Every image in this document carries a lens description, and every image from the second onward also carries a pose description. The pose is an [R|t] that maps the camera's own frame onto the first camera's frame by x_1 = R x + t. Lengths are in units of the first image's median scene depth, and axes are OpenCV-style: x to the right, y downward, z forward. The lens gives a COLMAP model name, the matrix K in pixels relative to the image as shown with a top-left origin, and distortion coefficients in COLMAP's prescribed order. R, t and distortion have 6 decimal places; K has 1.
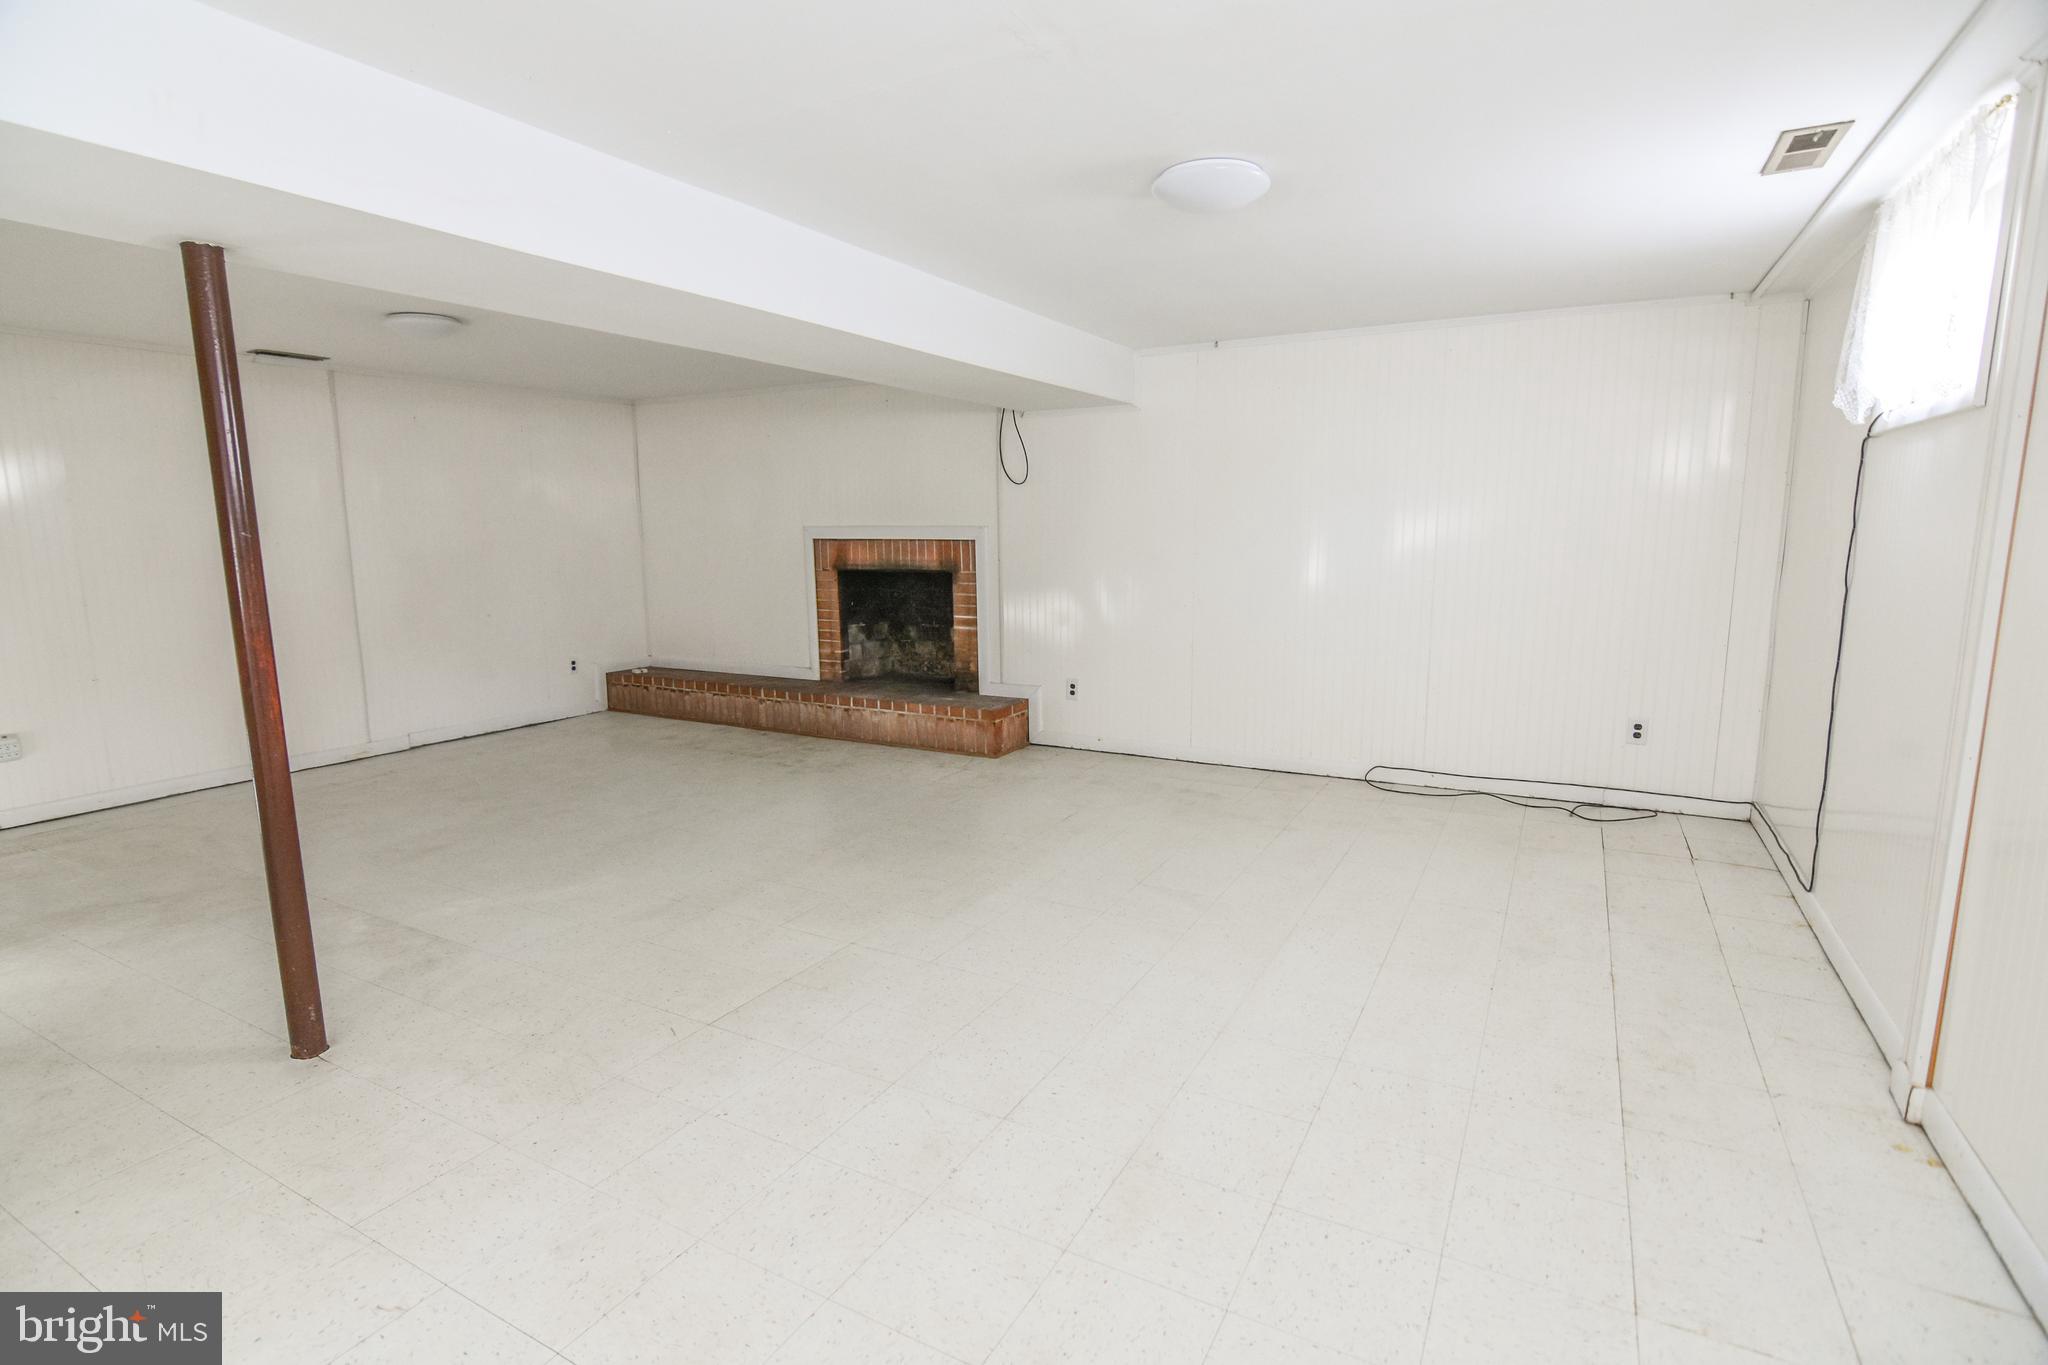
lens RADIAL K [[997.2, 0, 1027.3], [0, 997.2, 682.1], [0, 0, 1]] dist [-0.026955, 0.006111]
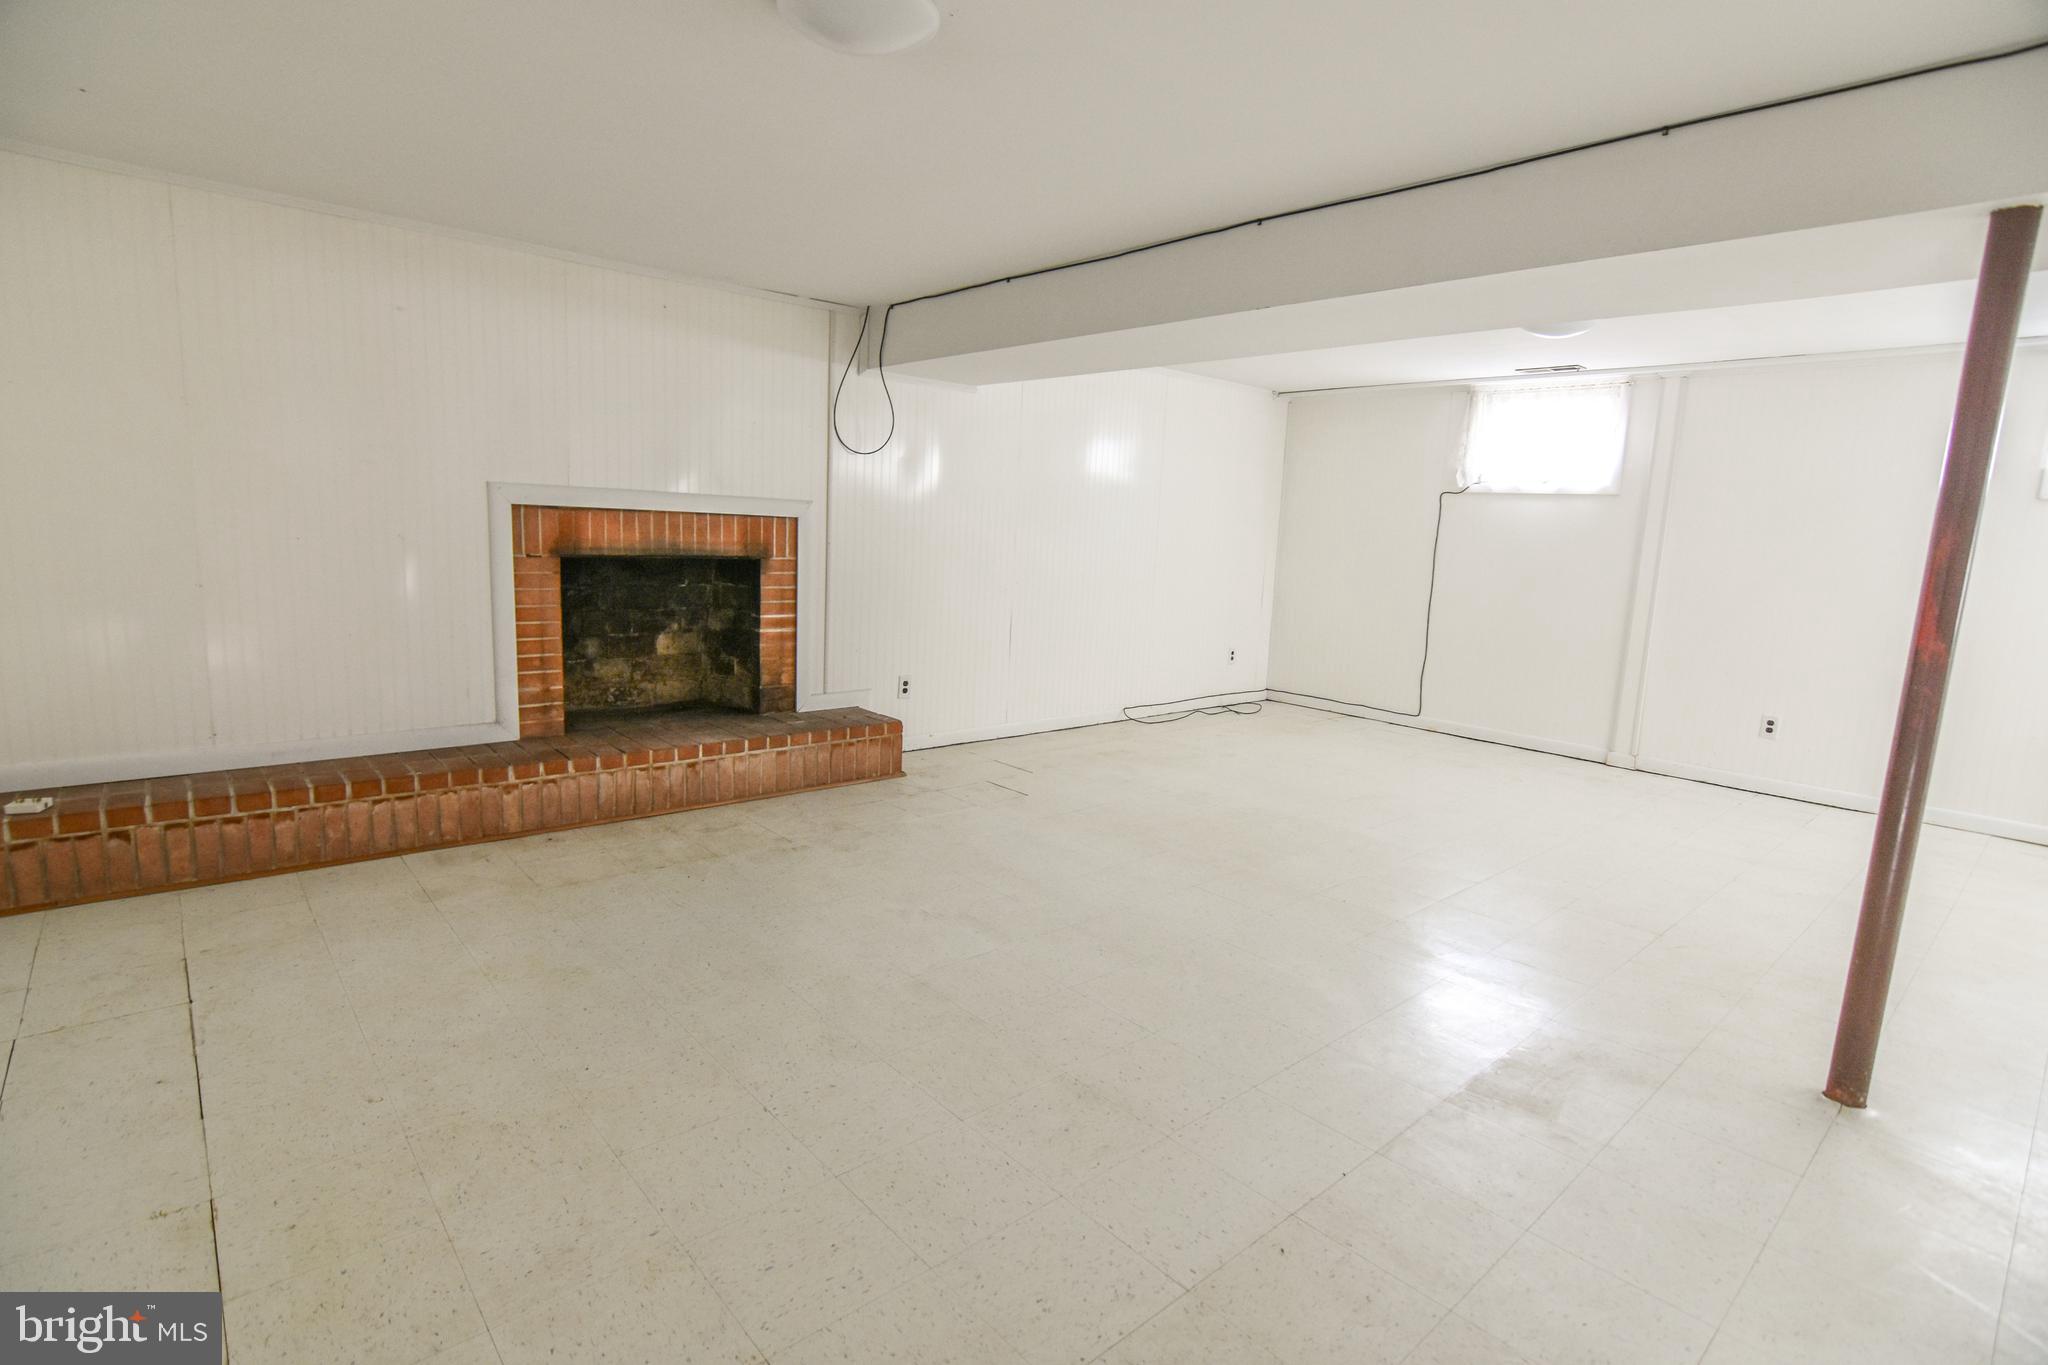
lens RADIAL K [[997.2, 0, 1029.0], [0, 997.2, 684.6], [0, 0, 1]] dist [-0.026955, 0.006111]
pose [[0.341305, -0.127830, 0.931220, -0.707820], [0.099059, 0.990084, 0.099604, -0.068804], [-0.934718, 0.058250, 0.350584, 0.535617]]
